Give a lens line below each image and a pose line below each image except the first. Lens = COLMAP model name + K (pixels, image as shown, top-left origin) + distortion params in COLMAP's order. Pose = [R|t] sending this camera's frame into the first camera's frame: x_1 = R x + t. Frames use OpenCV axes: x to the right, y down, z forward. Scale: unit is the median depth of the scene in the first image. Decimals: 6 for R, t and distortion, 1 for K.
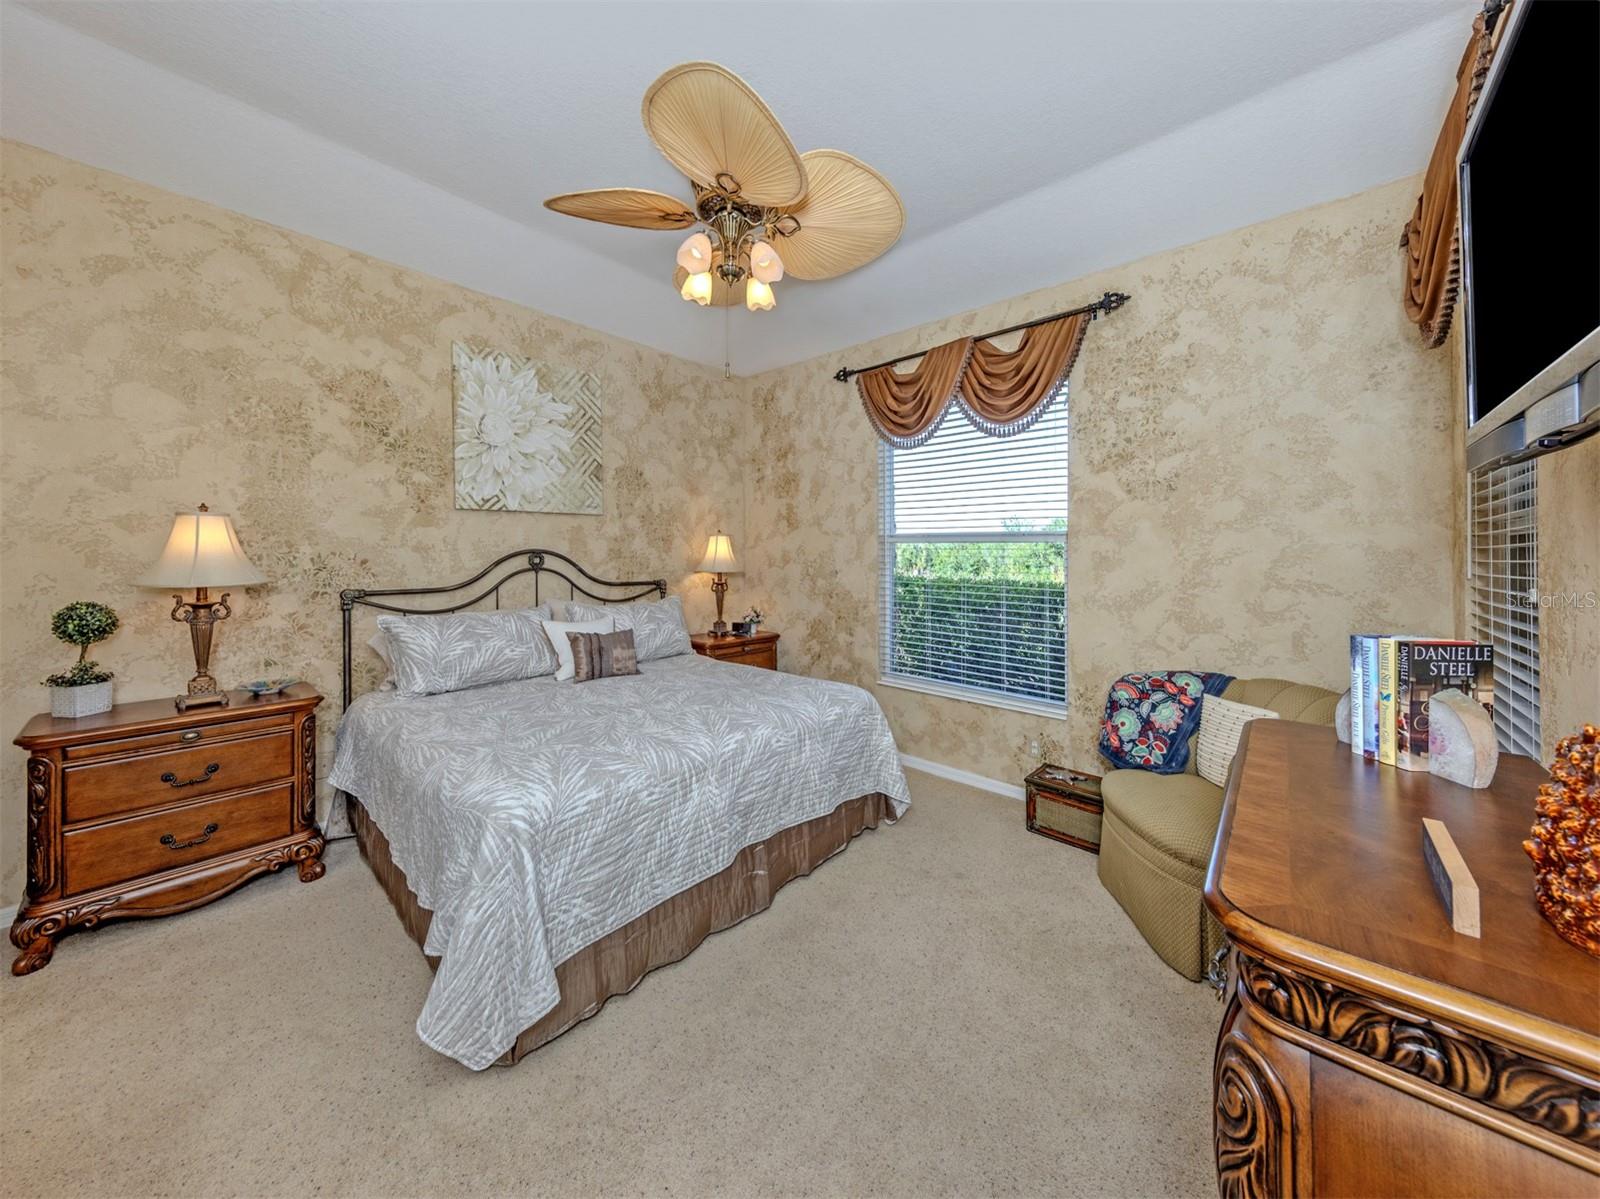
lens RADIAL K [[529.7, 0, 771.7], [0, 529.7, 561.7], [0, 0, 1]] dist [0.001627, -0.000104]
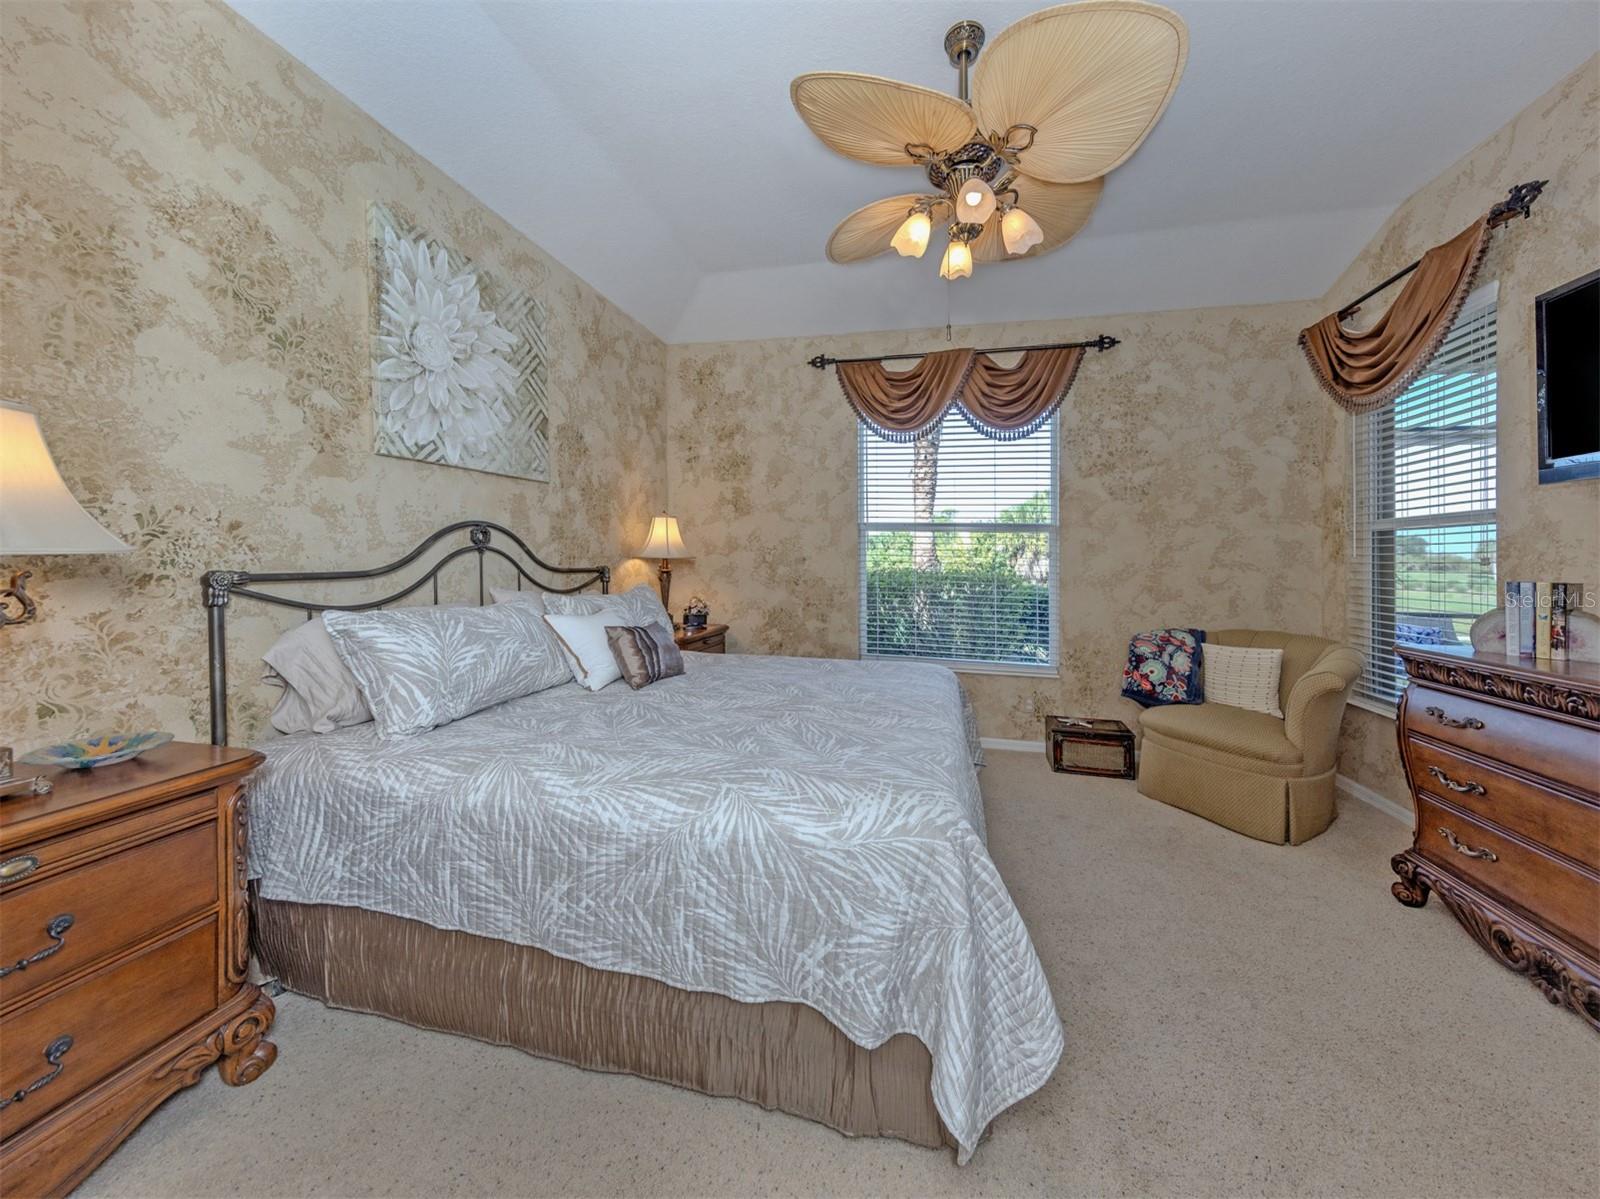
lens RADIAL K [[529.7, 0, 771.7], [0, 529.7, 561.7], [0, 0, 1]] dist [0.001627, -0.000104]
pose [[0.886475, 0.010866, 0.462649, -0.473948], [-0.012171, 0.999926, -0.000164, 0.031145], [-0.462617, -0.005486, 0.886541, 0.178915]]
